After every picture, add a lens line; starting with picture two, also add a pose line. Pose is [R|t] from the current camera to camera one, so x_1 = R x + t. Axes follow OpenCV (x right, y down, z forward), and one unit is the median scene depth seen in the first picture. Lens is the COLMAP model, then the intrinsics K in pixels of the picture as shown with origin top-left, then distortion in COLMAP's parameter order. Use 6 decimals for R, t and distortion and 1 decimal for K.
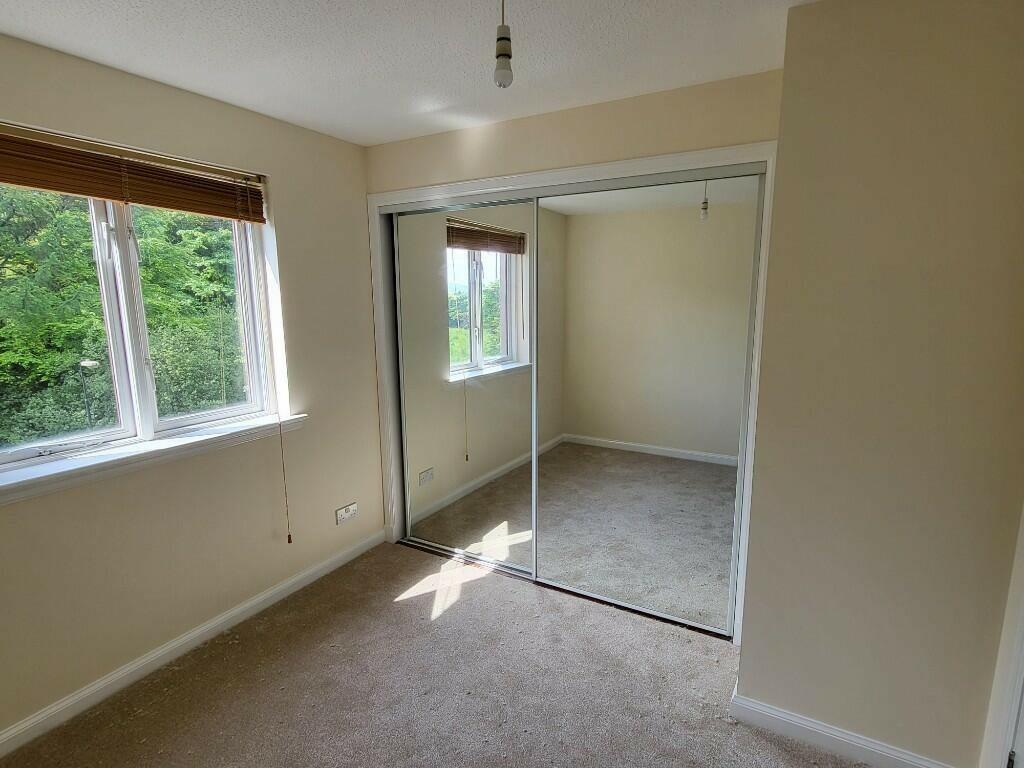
lens RADIAL K [[529.6, 0, 513.9], [0, 529.6, 390.1], [0, 0, 1]] dist [0.001023, 0.000461]
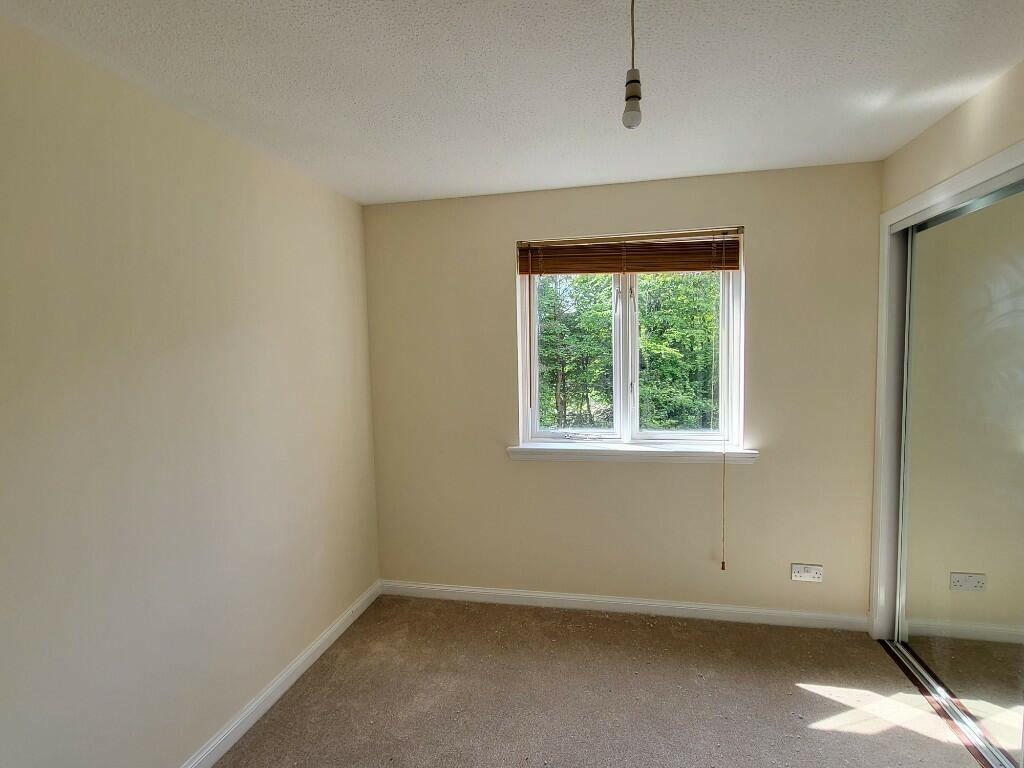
lens RADIAL K [[529.6, 0, 513.9], [0, 529.6, 390.1], [0, 0, 1]] dist [0.001023, 0.000461]
pose [[0.310431, 0.073707, -0.947734, 0.394256], [-0.143132, 0.989247, 0.030052, -0.032533], [0.939758, 0.126322, 0.317642, 0.227460]]
